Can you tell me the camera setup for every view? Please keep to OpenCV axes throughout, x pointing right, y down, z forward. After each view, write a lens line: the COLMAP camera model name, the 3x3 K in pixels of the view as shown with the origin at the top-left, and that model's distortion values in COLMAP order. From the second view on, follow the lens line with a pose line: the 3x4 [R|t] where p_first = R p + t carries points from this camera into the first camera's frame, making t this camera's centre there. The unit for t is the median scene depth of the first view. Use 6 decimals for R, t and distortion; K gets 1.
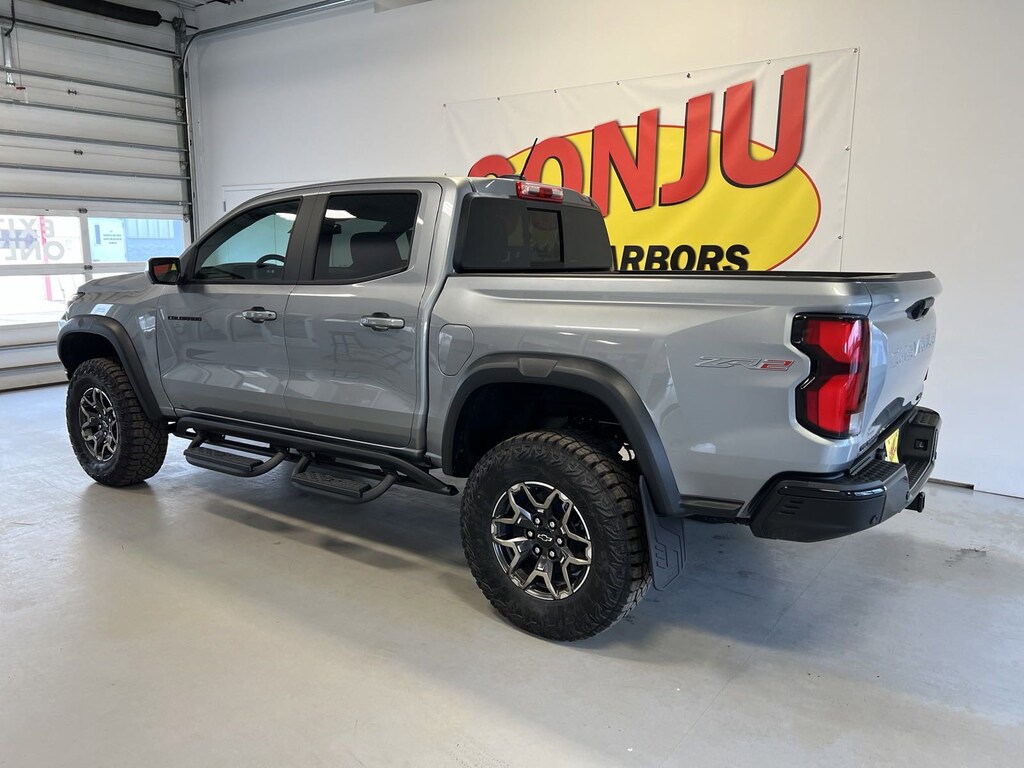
lens RADIAL K [[770.5, 0, 508.6], [0, 770.5, 383.6], [0, 0, 1]] dist [0.039633, -0.037816]
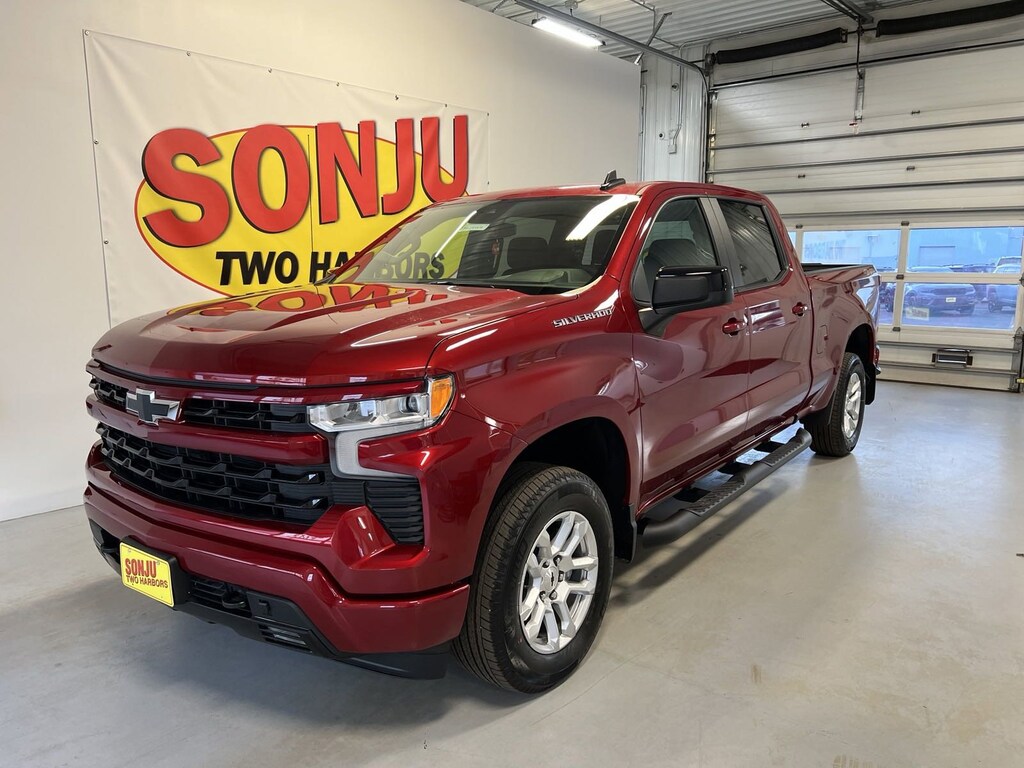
lens RADIAL K [[770.5, 0, 509.3], [0, 770.5, 383.7], [0, 0, 1]] dist [0.039633, -0.037816]
pose [[0.066736, -0.171856, 0.982859, -0.881034], [0.179343, 0.971078, 0.157618, -0.142513], [-0.981520, 0.165750, 0.095627, 0.778697]]
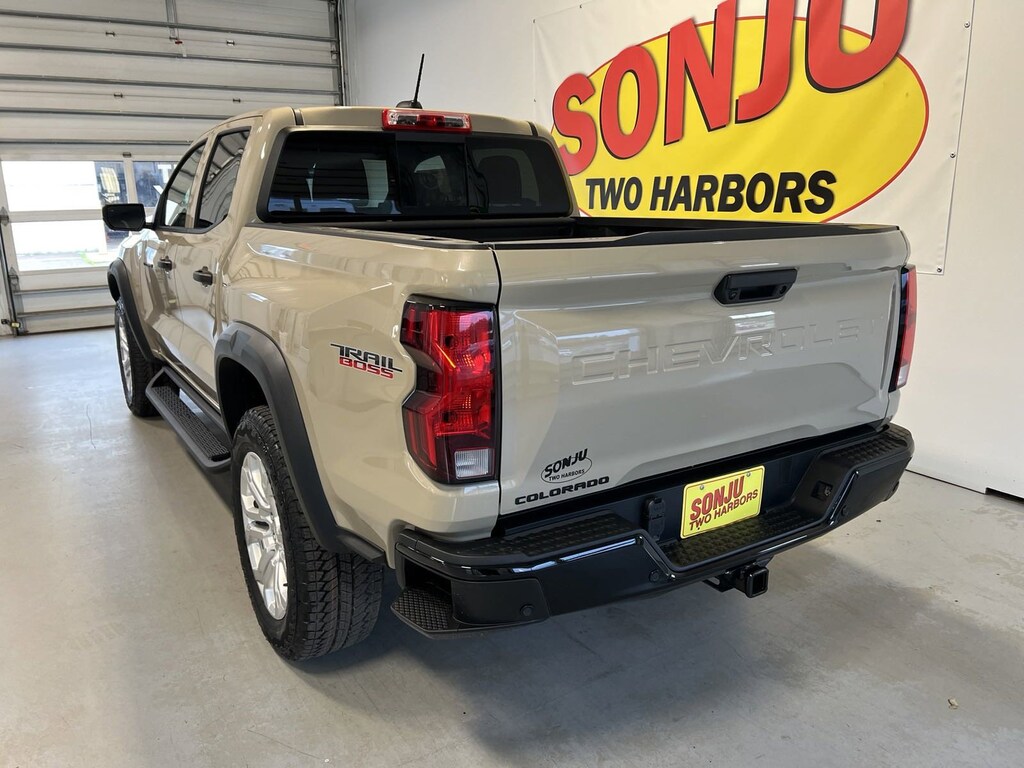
lens RADIAL K [[770.5, 0, 510.0], [0, 770.5, 378.2], [0, 0, 1]] dist [0.039633, -0.037816]
pose [[0.932130, 0.065813, -0.356094, 0.283653], [-0.039470, 0.995952, 0.080752, -0.025056], [0.359968, -0.061217, 0.930954, 0.162955]]
